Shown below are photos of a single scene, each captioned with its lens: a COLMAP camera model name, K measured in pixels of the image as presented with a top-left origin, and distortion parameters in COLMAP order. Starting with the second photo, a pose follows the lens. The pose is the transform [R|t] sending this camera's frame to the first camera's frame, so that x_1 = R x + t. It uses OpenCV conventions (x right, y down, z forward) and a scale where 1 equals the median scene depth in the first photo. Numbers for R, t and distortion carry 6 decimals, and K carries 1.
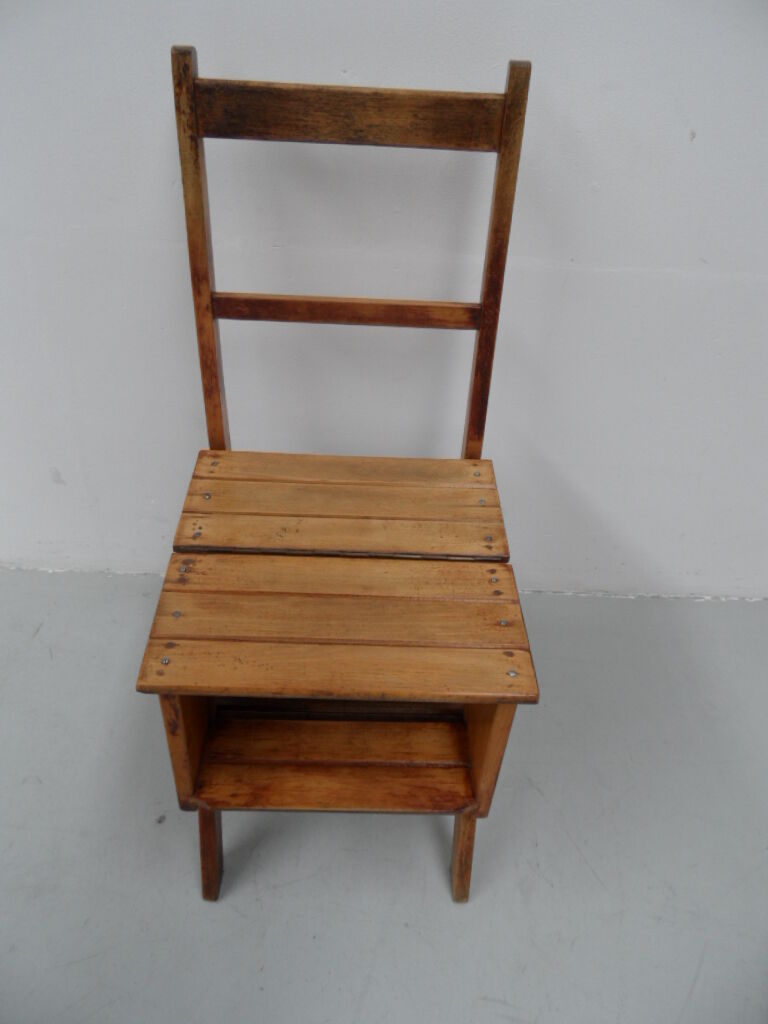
lens RADIAL K [[751.6, 0, 384.0], [0, 751.6, 512.0], [0, 0, 1]] dist [-0.013682, -0.002021]
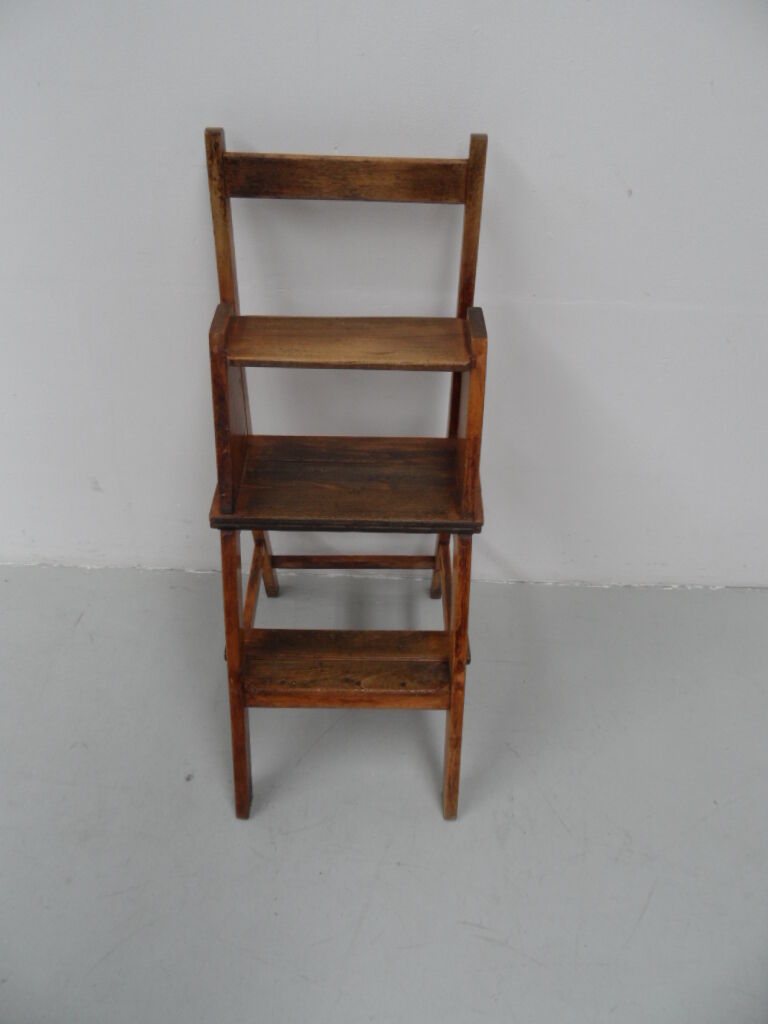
lens RADIAL K [[677.5, 0, 381.3], [0, 677.5, 498.2], [0, 0, 1]] dist [-0.037631, -0.000933]
pose [[0.999797, -0.020155, -0.000236, 0.003388], [0.020143, 0.999491, -0.024730, 0.037752], [0.000734, 0.024720, 0.999694, -0.114778]]
